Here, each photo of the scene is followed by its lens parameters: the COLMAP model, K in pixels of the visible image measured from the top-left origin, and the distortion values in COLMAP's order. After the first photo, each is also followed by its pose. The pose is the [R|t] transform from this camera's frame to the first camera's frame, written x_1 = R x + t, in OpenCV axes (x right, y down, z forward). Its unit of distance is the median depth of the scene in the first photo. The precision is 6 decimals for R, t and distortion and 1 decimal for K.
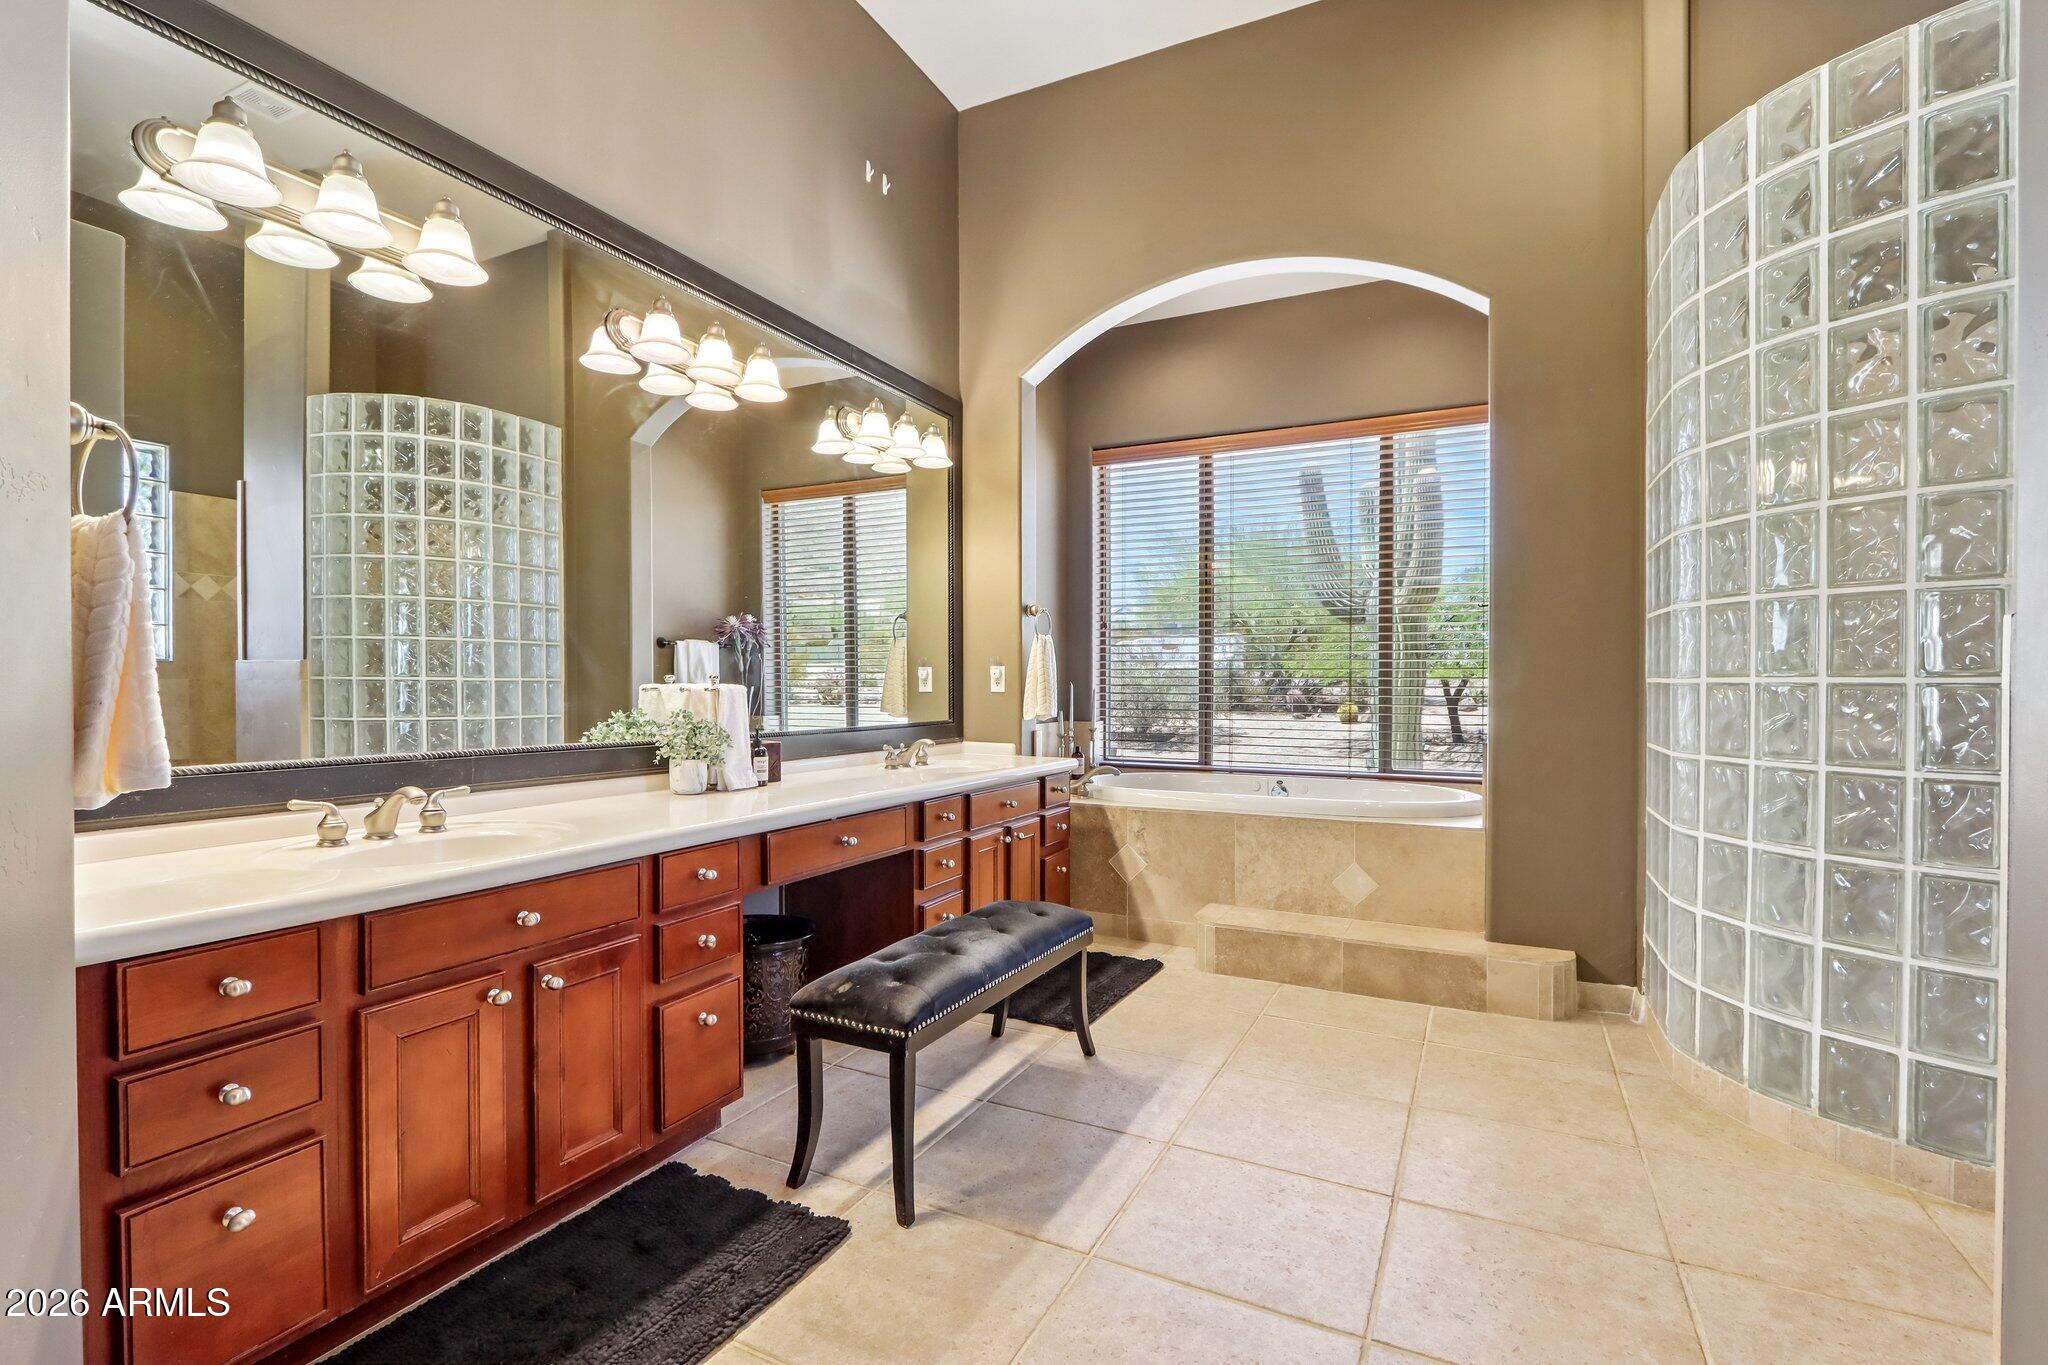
lens RADIAL K [[944.4, 0, 1028.5], [0, 944.4, 687.5], [0, 0, 1]] dist [-0.014886, 0.000276]
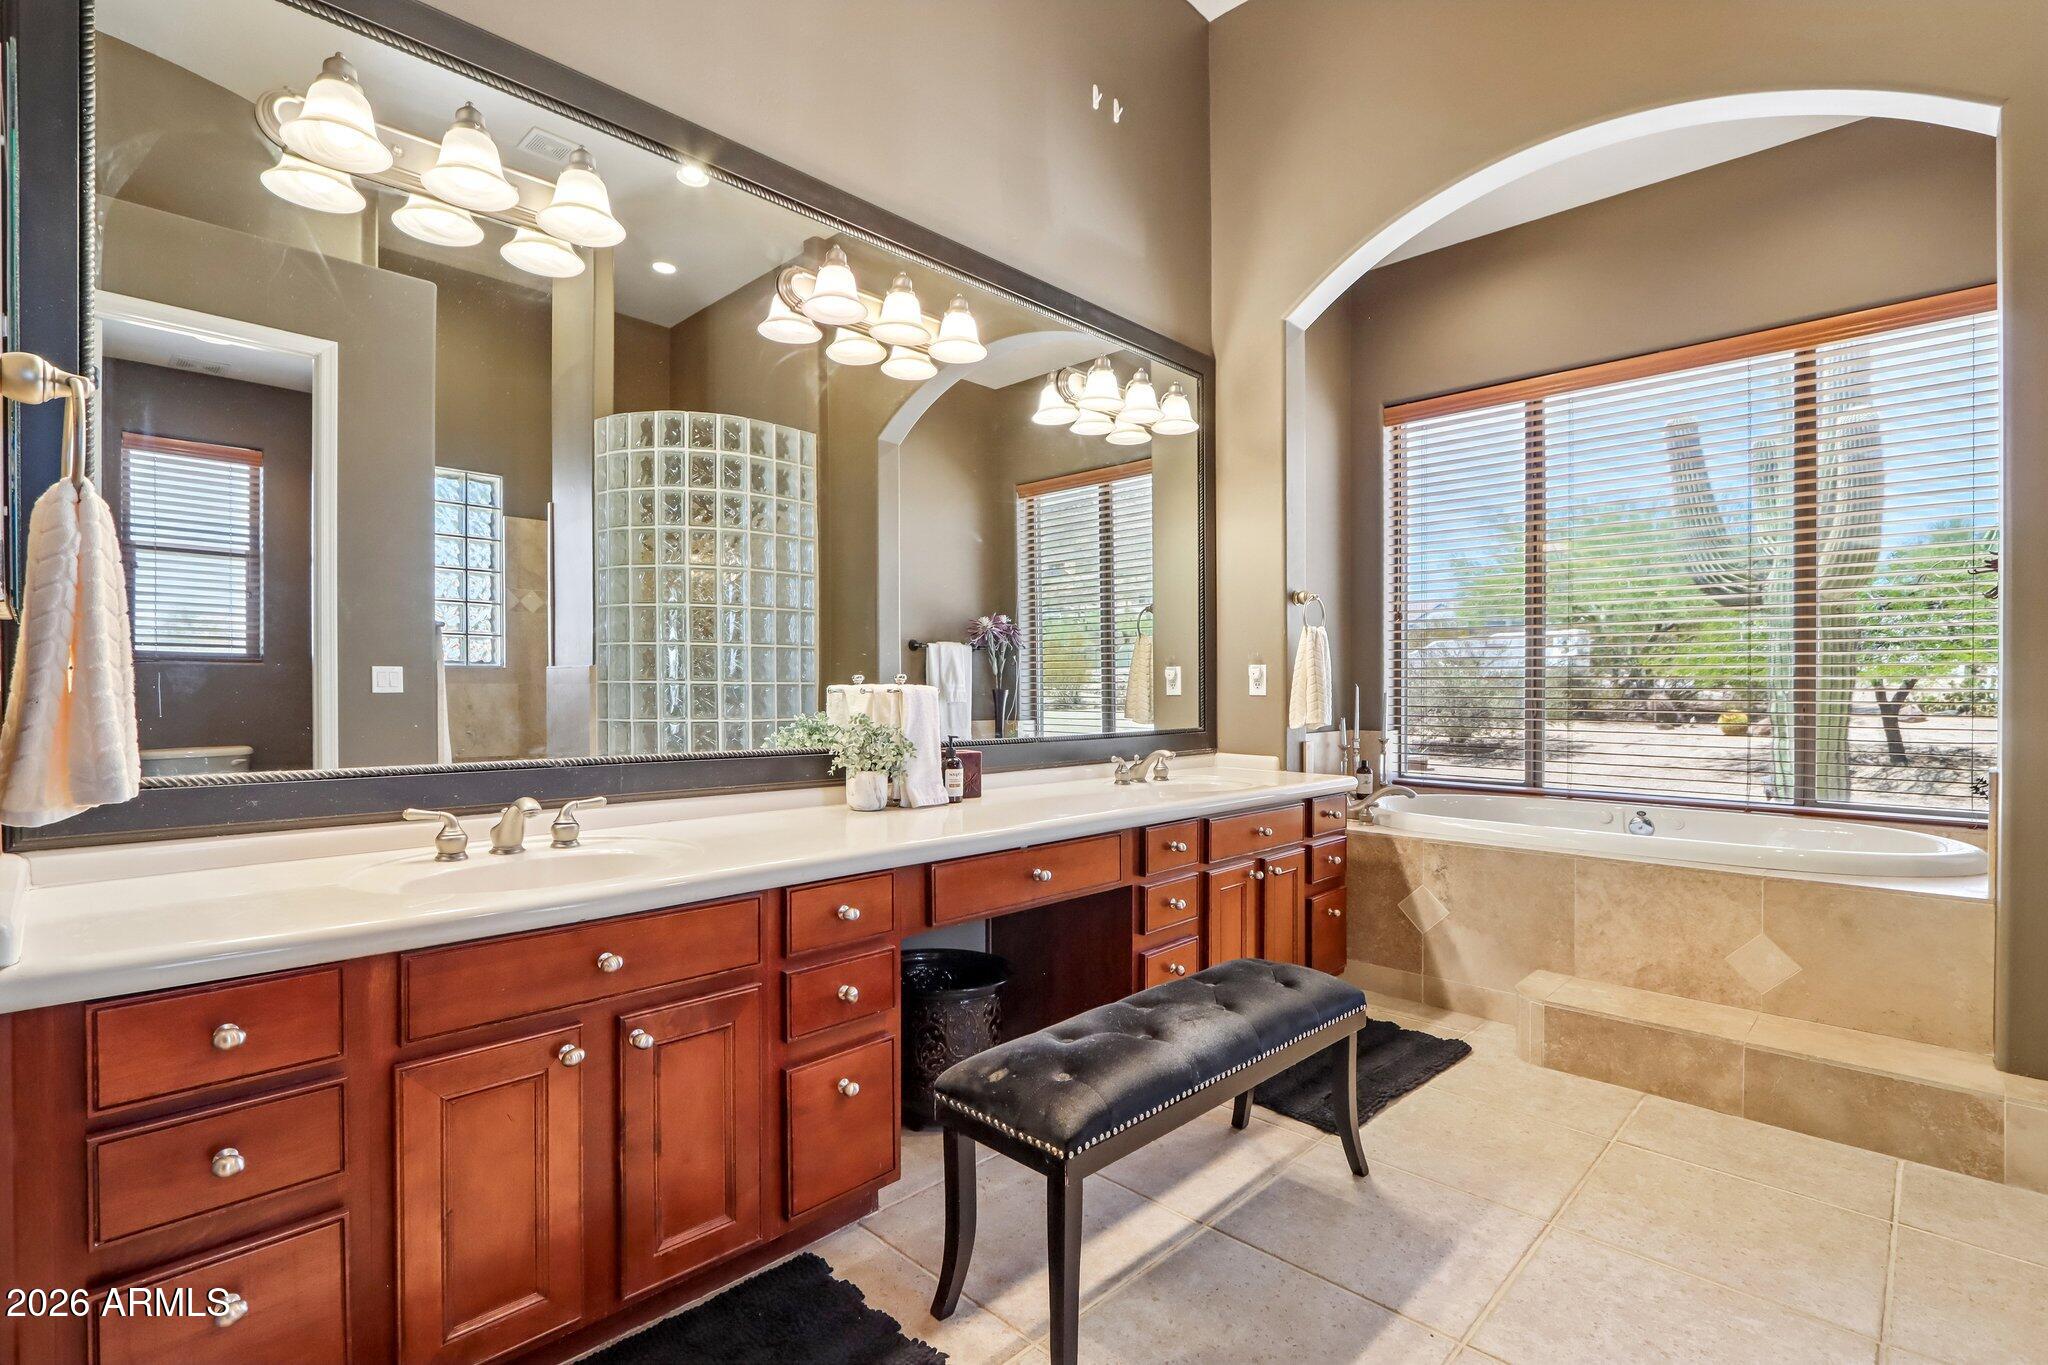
lens RADIAL K [[944.4, 0, 1014.8], [0, 944.4, 692.2], [0, 0, 1]] dist [-0.014886, 0.000276]
pose [[0.947719, -0.000602, -0.319107, 0.038594], [0.000442, 1.000000, -0.000574, 0.003114], [0.319107, 0.000403, 0.947719, 0.162928]]
